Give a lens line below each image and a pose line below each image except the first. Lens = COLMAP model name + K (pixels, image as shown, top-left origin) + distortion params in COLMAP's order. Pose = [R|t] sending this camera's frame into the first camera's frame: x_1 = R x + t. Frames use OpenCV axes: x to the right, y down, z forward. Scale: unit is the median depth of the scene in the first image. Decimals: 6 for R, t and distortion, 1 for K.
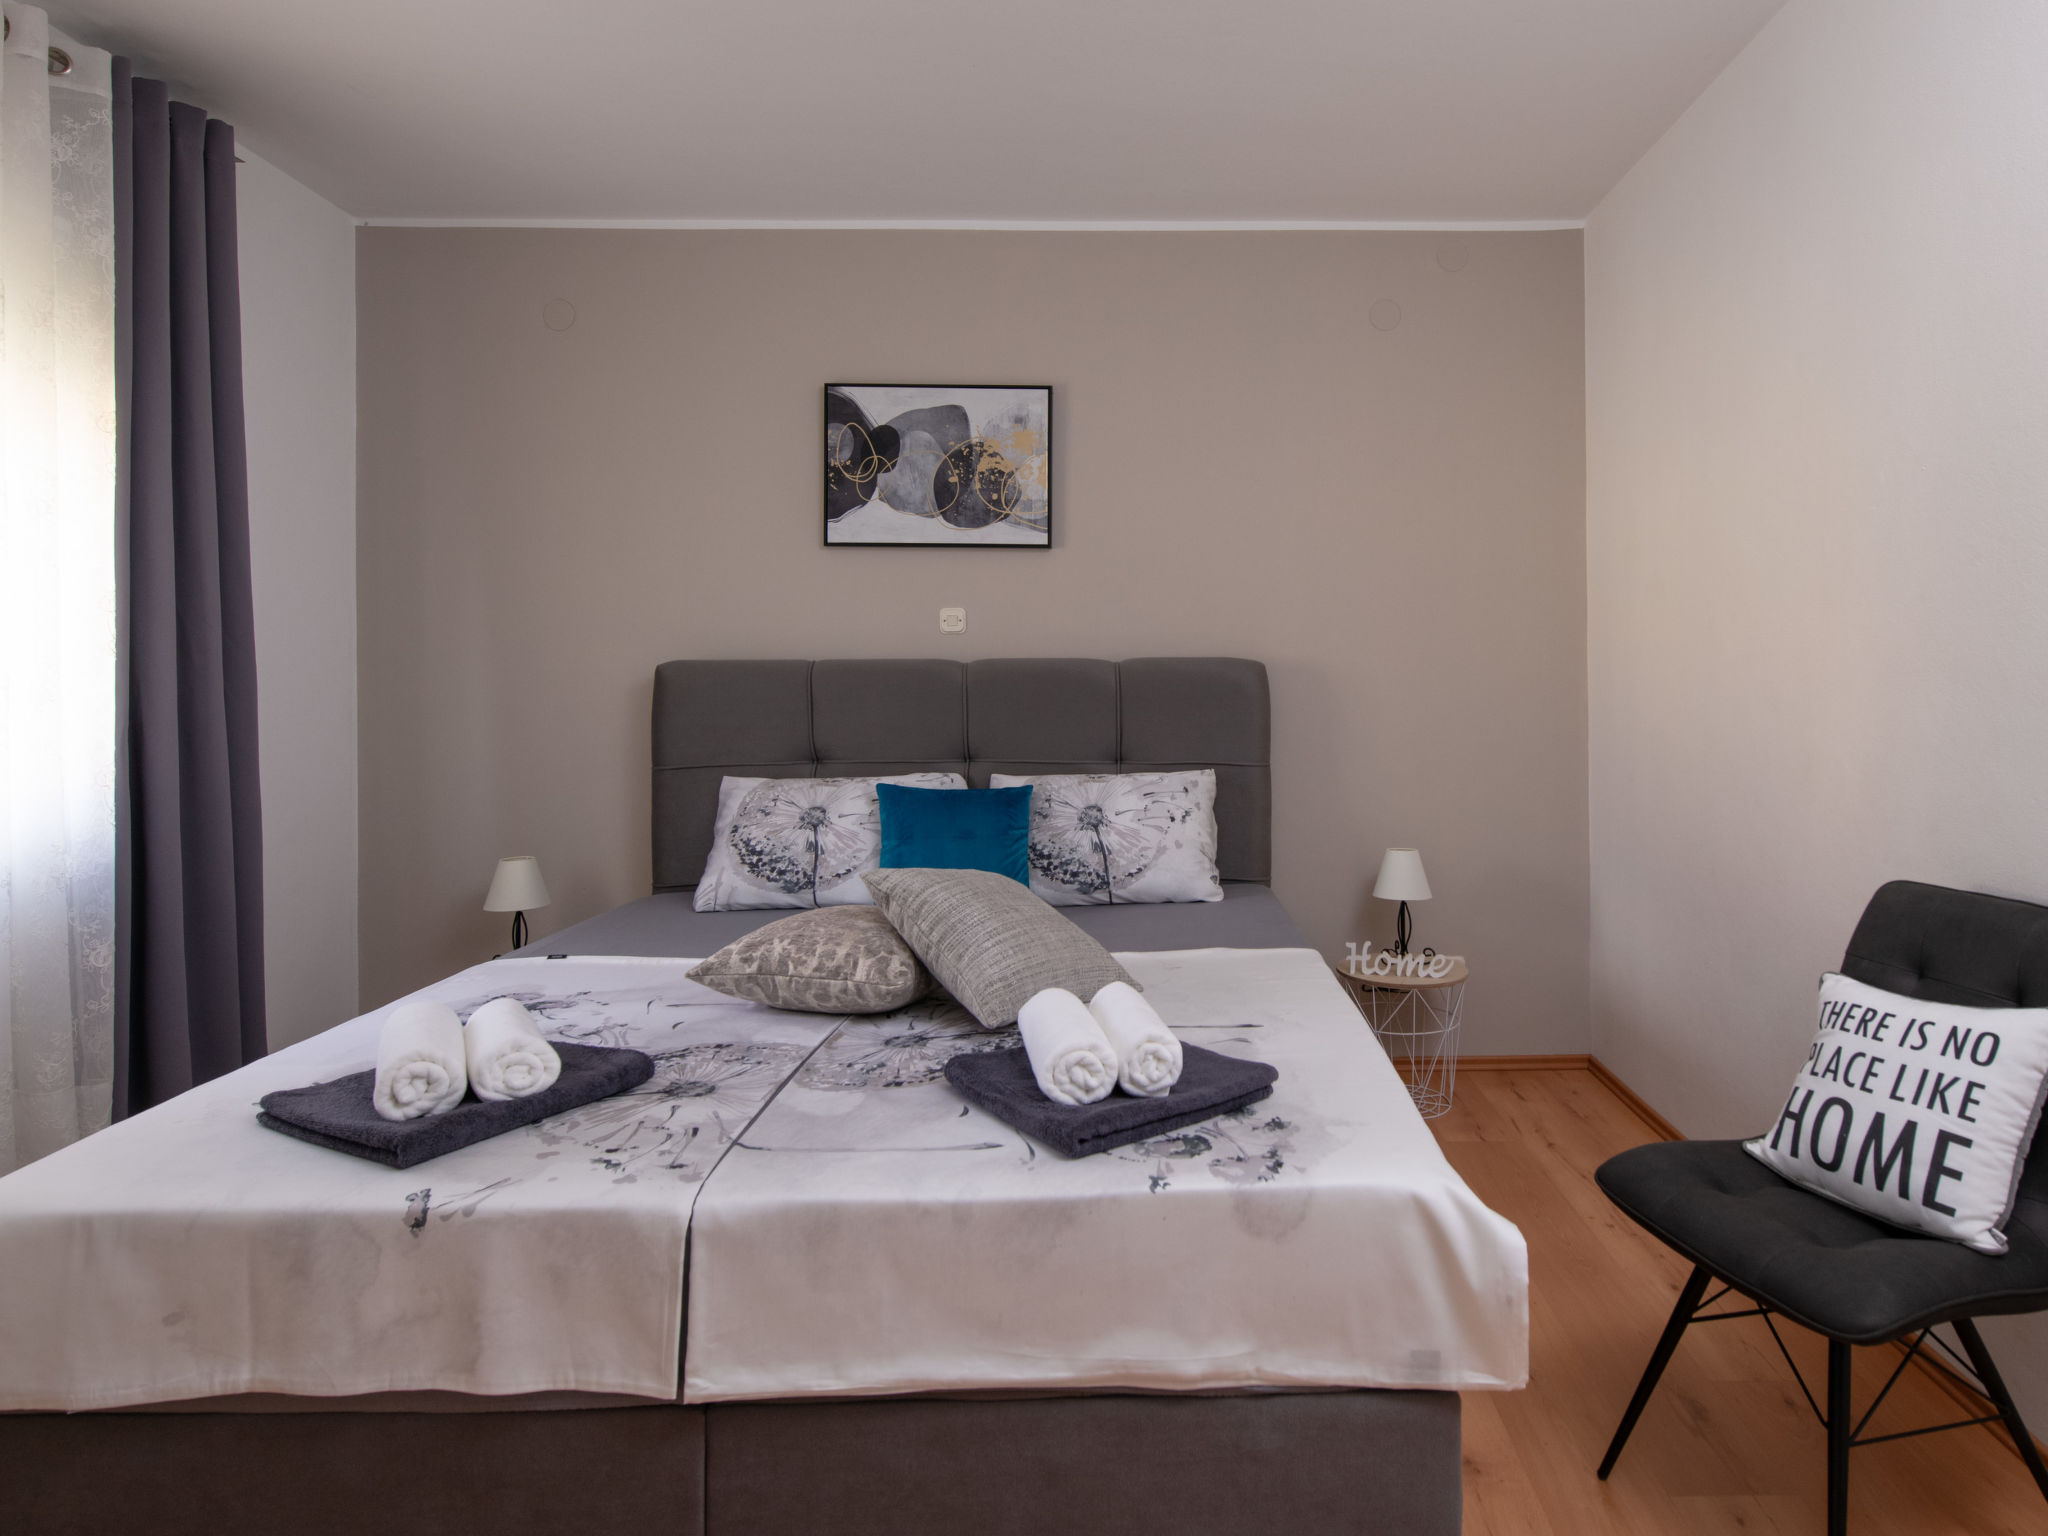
lens RADIAL K [[922.7, 0, 1084.6], [0, 922.7, 715.8], [0, 0, 1]] dist [0.000146, -0.000088]
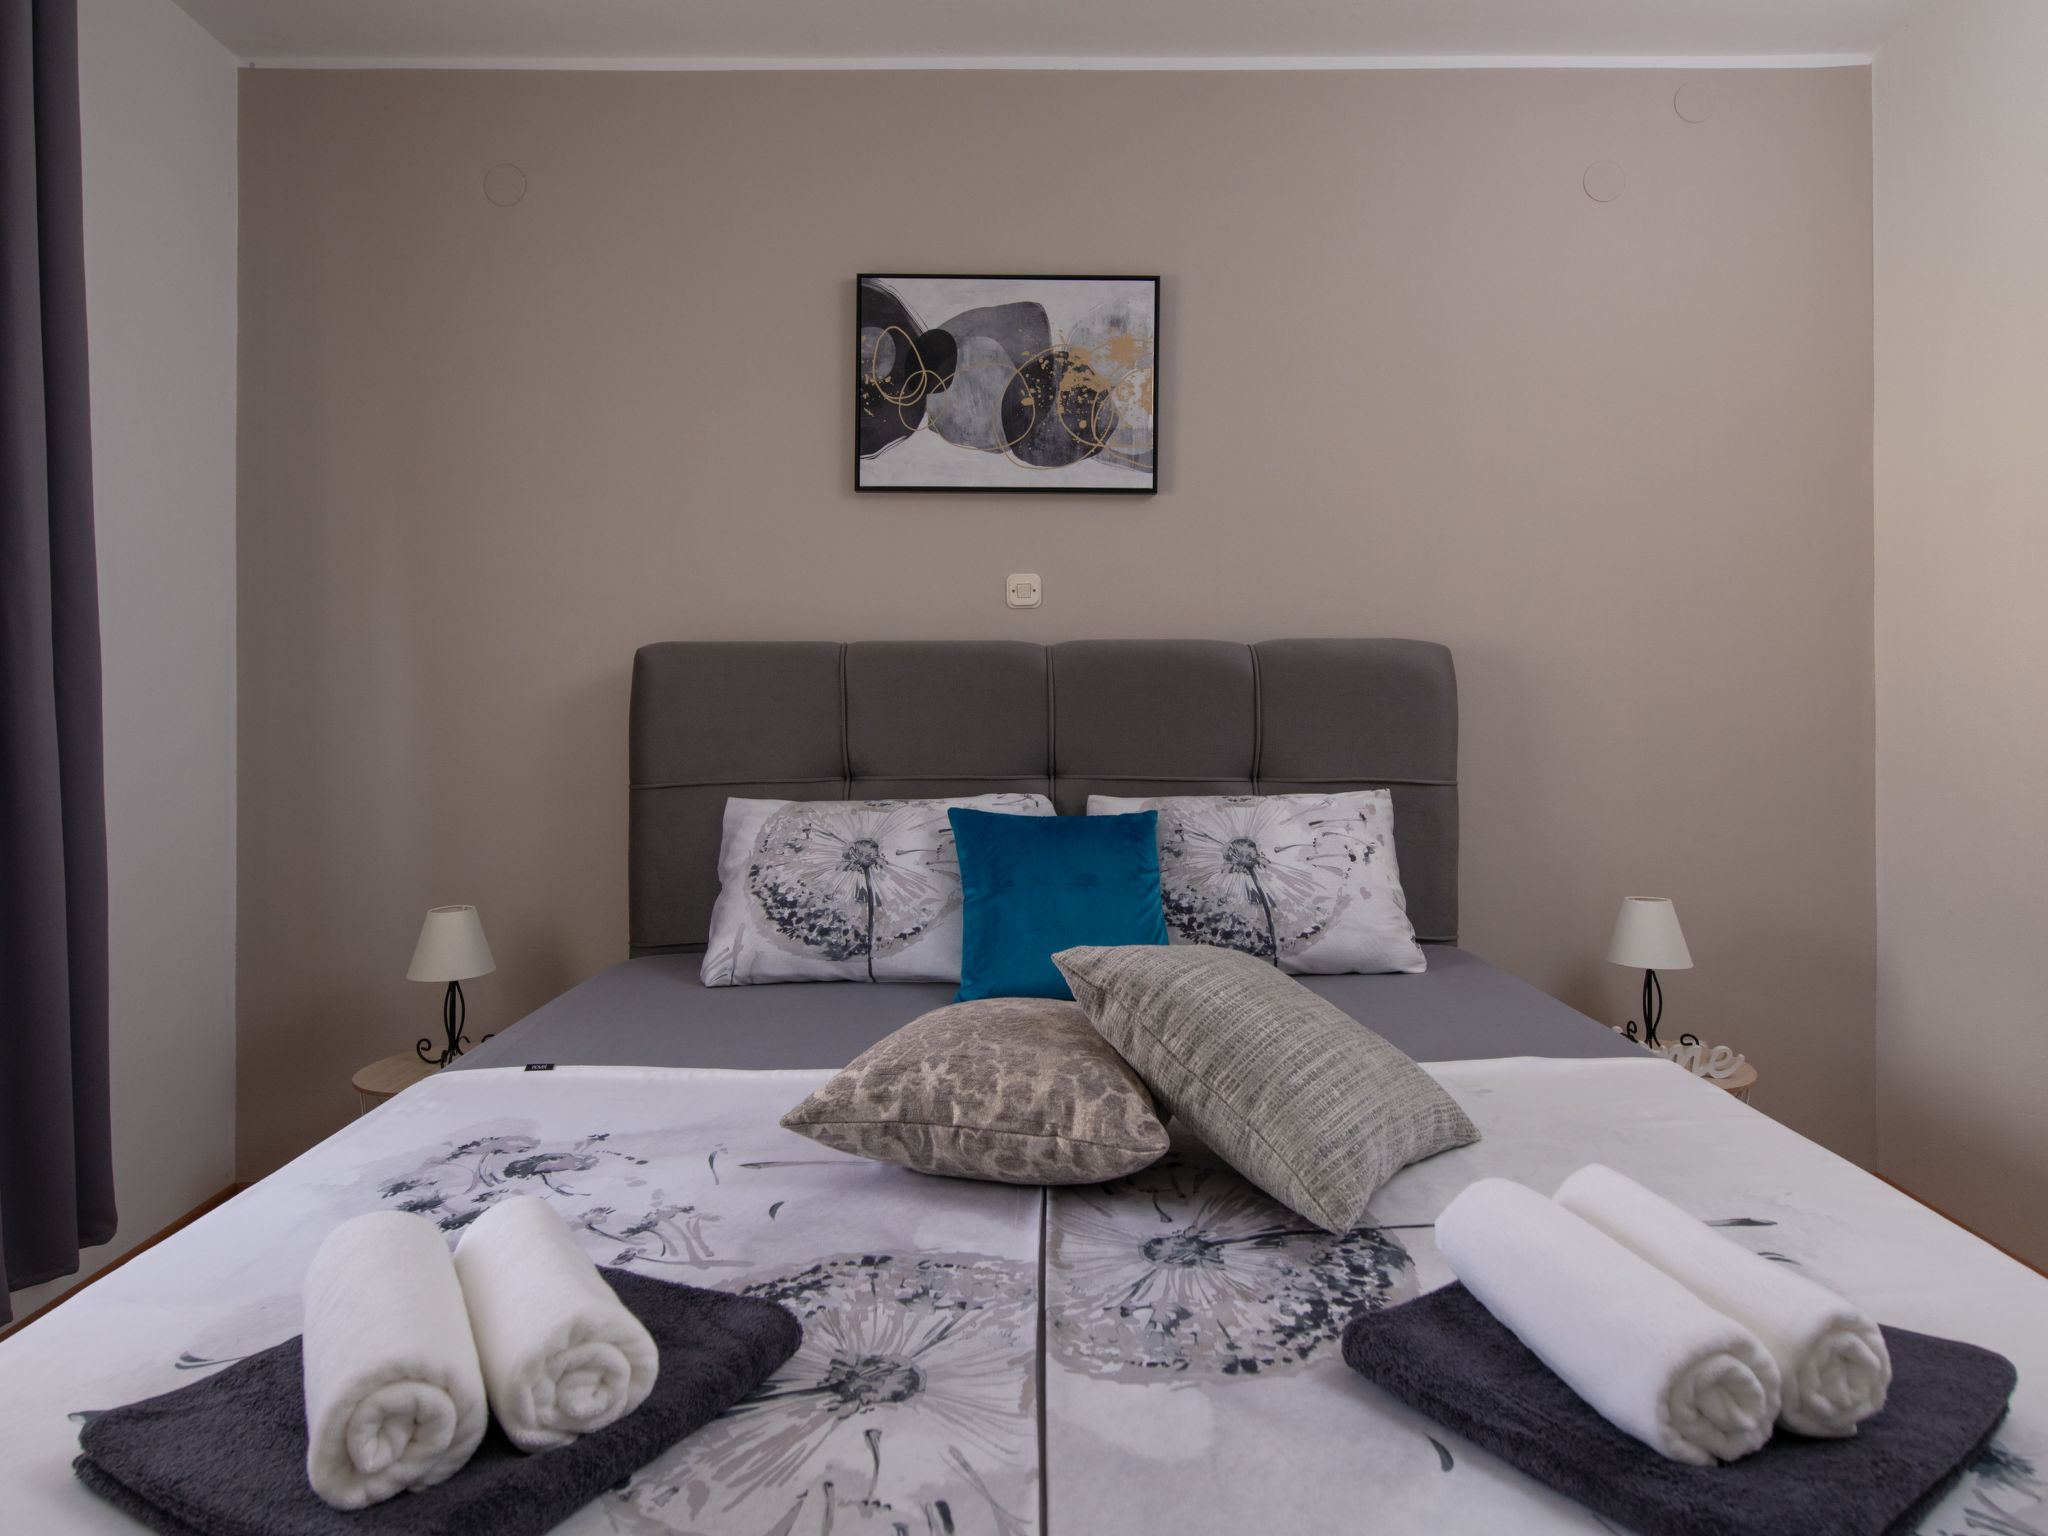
lens RADIAL K [[1035.9, 0, 1022.8], [0, 1035.9, 725.5], [0, 0, 1]] dist [0.001353, -0.000077]
pose [[0.999919, 0.000150, -0.012751, -0.154413], [-0.000209, 0.999989, -0.004640, 0.011926], [0.012750, 0.004643, 0.999908, 0.182945]]
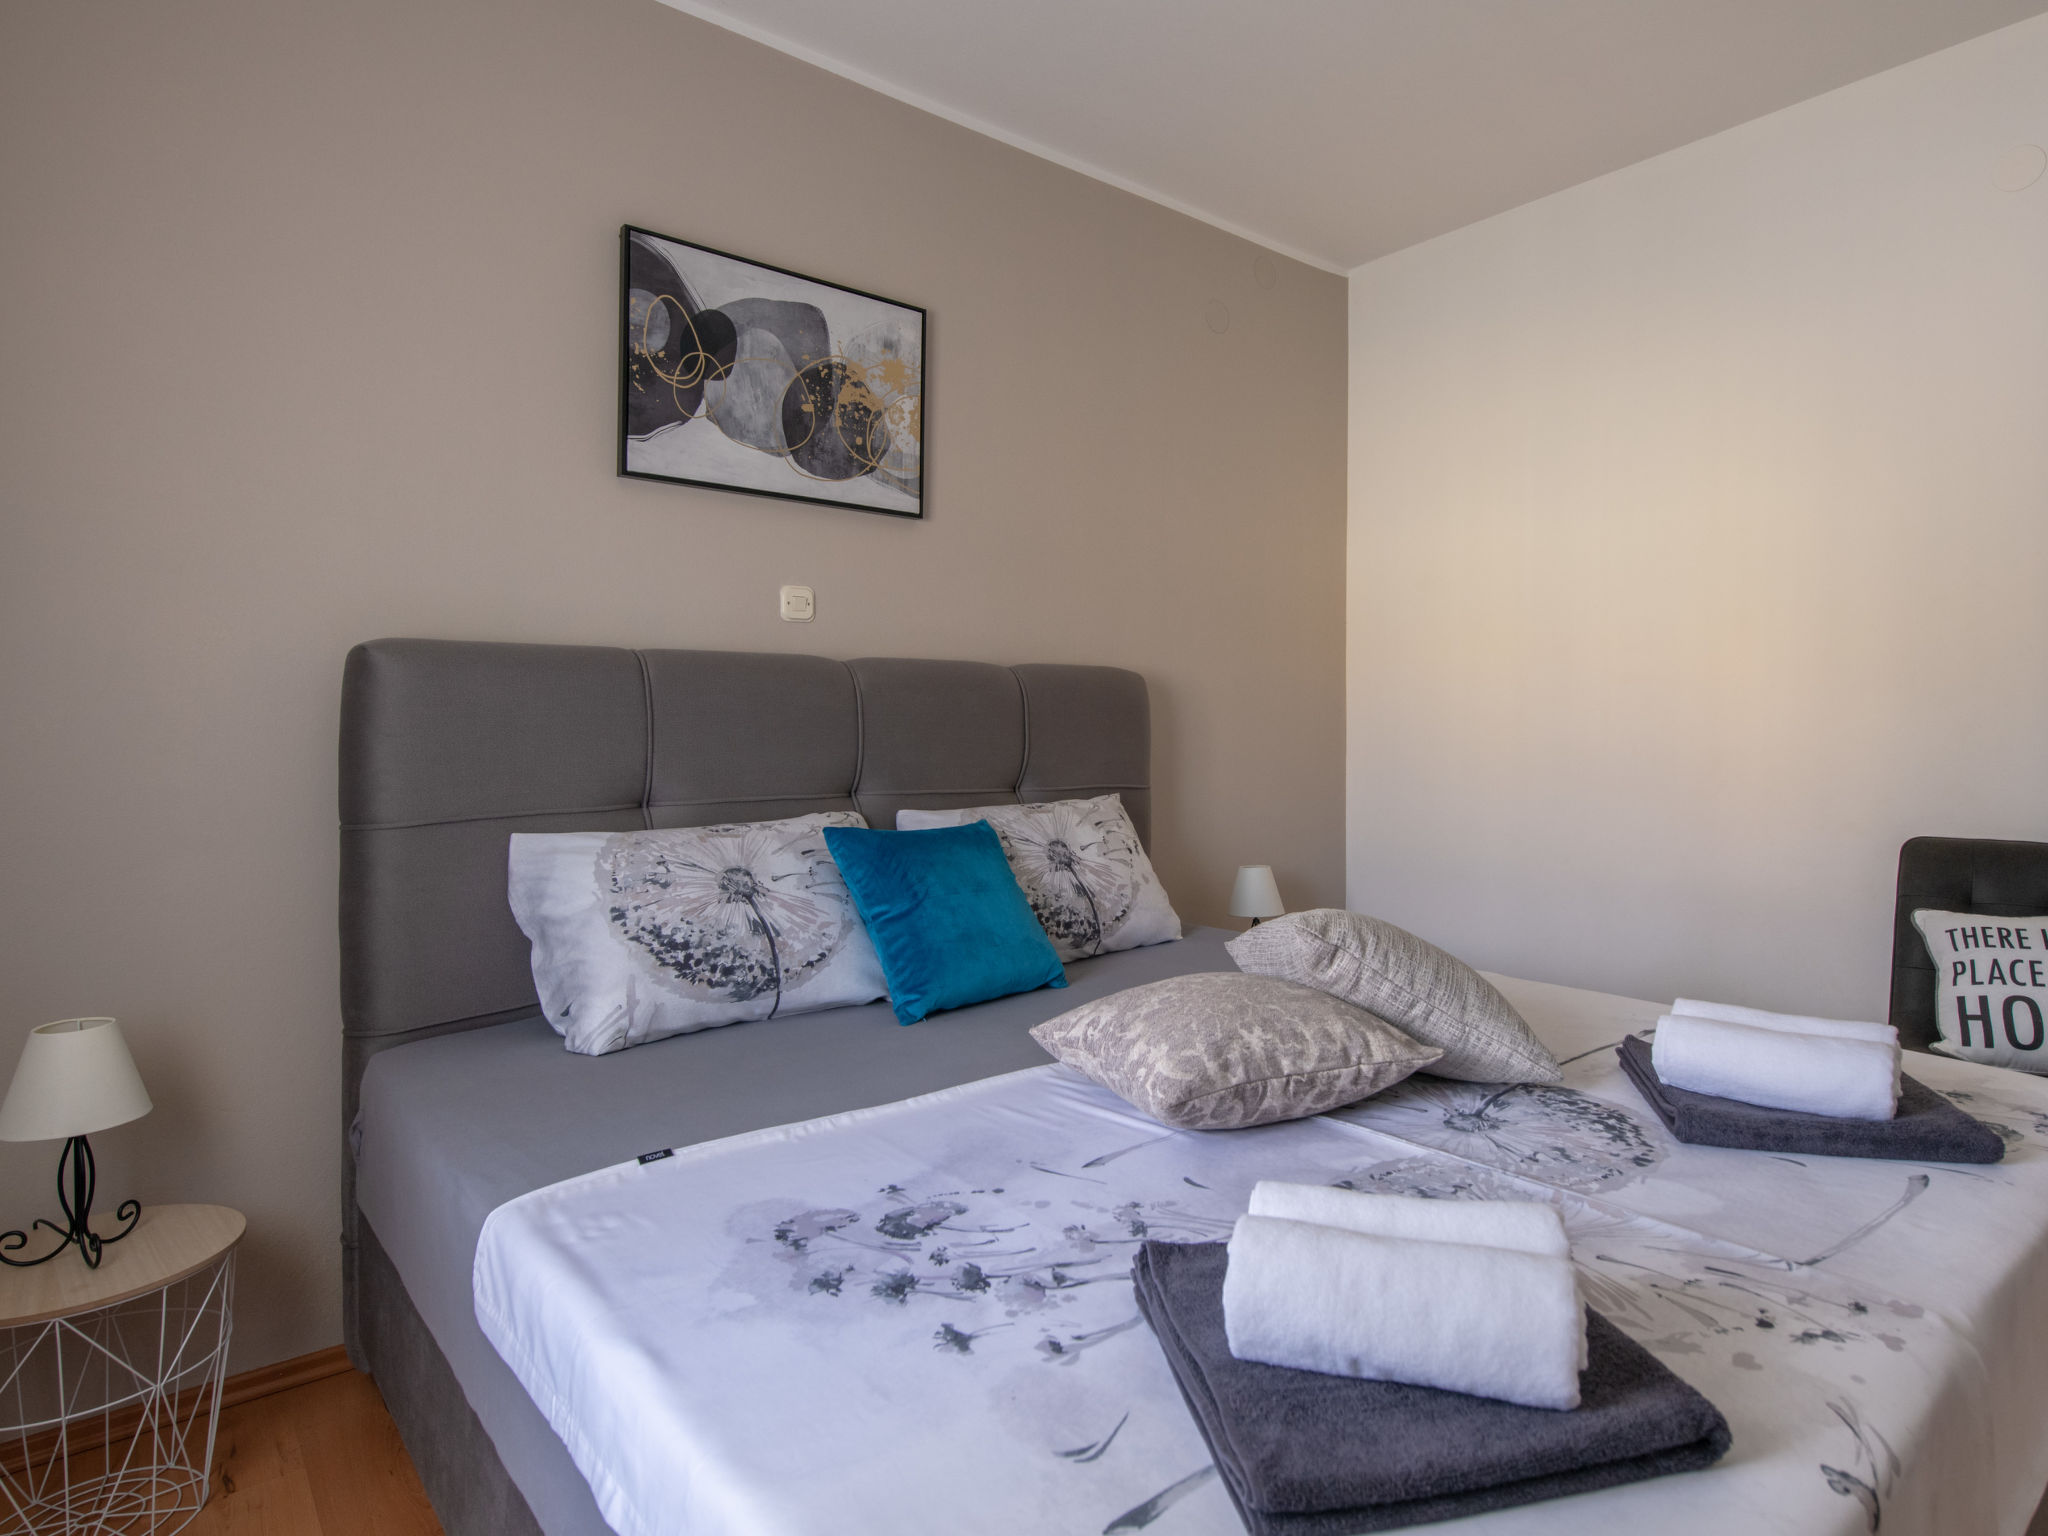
lens RADIAL K [[1030.4, 0, 1024.0], [0, 1030.4, 768.0], [0, 0, 1]] dist [0.001894, -0.000959]
pose [[0.817859, -0.022152, 0.574993, -0.540611], [0.015538, 0.999745, 0.016416, 0.017579], [-0.575209, -0.004492, 0.817994, 0.273523]]
